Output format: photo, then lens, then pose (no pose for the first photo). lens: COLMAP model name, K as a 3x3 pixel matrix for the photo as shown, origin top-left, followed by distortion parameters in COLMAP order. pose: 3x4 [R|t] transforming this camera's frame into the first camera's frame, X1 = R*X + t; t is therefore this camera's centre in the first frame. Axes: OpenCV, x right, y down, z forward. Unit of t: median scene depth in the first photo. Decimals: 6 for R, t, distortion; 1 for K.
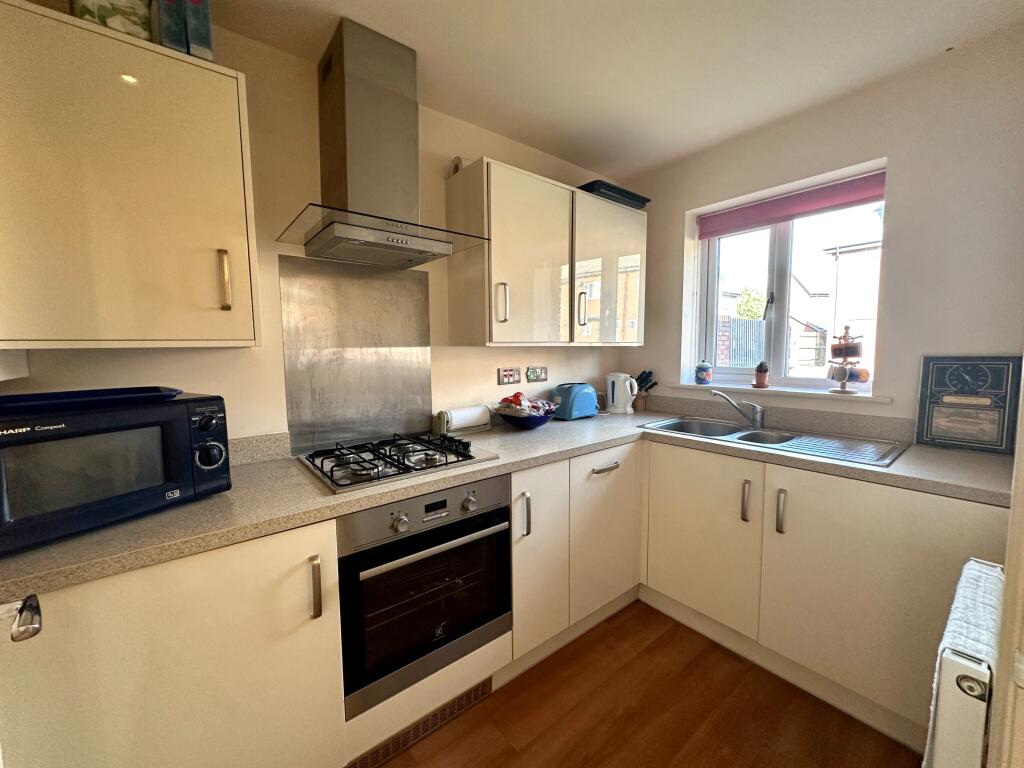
lens RADIAL K [[410.7, 0, 513.9], [0, 410.7, 380.9], [0, 0, 1]] dist [-0.000985, -0.000071]
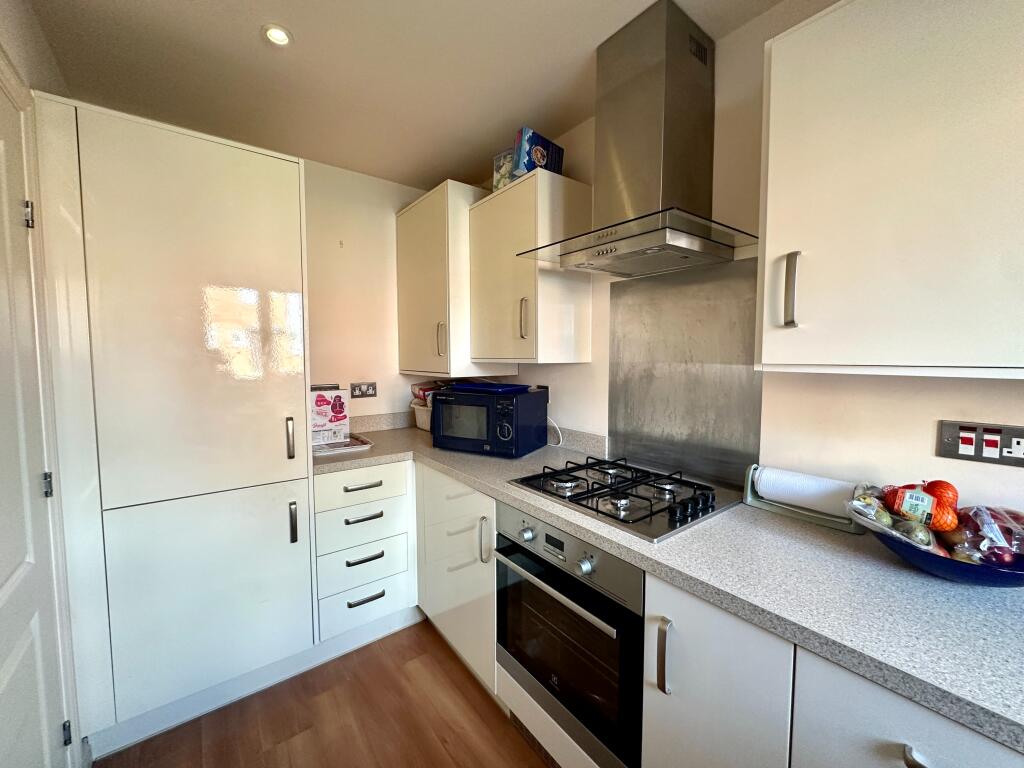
lens RADIAL K [[410.7, 0, 513.9], [0, 410.7, 380.9], [0, 0, 1]] dist [-0.000985, -0.000071]
pose [[-0.026123, 0.075464, -0.996806, 0.583154], [-0.079461, 0.993835, 0.077322, -0.097685], [0.996496, 0.081228, -0.019966, 0.746972]]
